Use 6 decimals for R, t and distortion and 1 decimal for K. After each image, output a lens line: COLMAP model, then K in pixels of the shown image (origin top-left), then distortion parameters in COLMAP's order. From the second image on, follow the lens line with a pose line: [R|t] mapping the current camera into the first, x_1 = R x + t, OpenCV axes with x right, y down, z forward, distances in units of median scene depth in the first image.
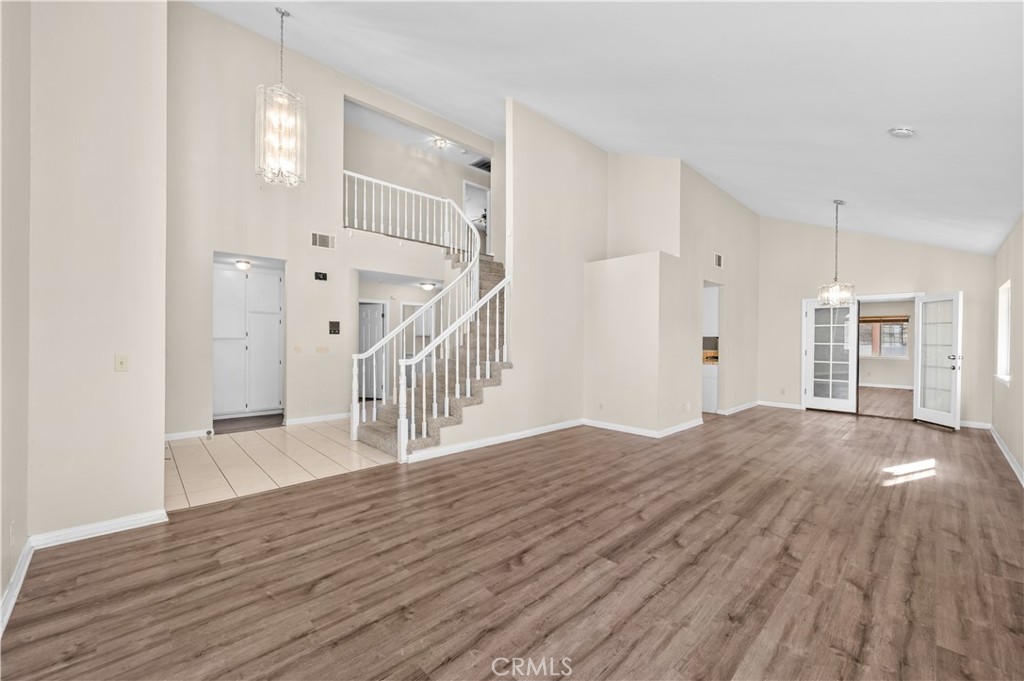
lens RADIAL K [[407.4, 0, 512.8], [0, 407.4, 343.2], [0, 0, 1]] dist [-0.003336, -0.000295]
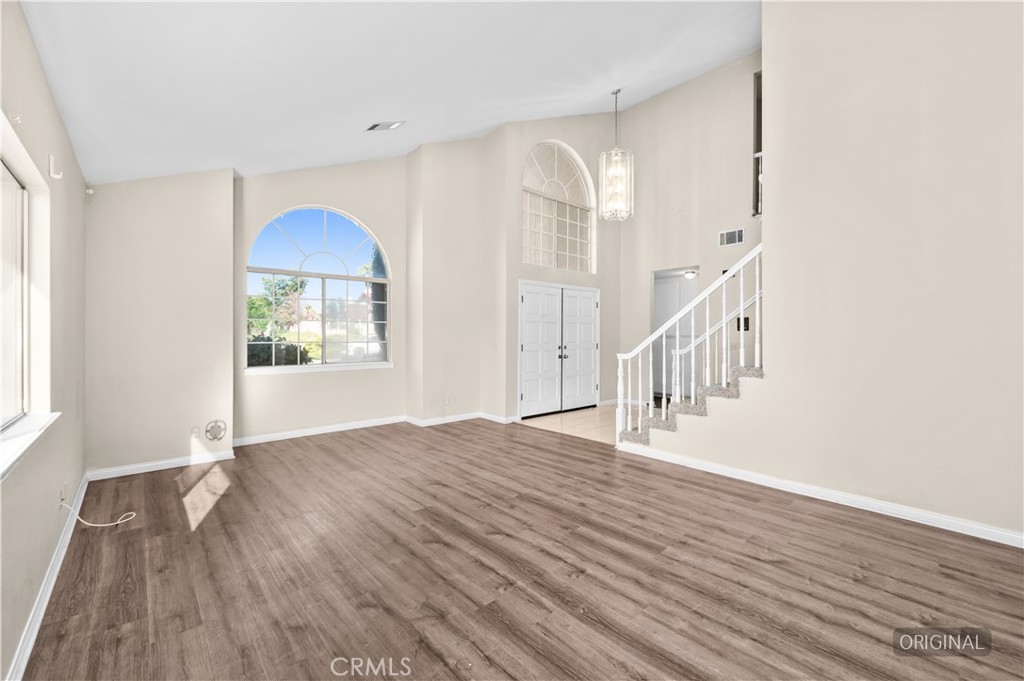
lens RADIAL K [[407.4, 0, 504.7], [0, 407.4, 334.6], [0, 0, 1]] dist [-0.003336, -0.000295]
pose [[-0.028803, -0.007068, -0.999560, 1.120570], [-0.010953, 0.999917, -0.006755, -0.000213], [0.999525, 0.010753, -0.028878, 0.972645]]
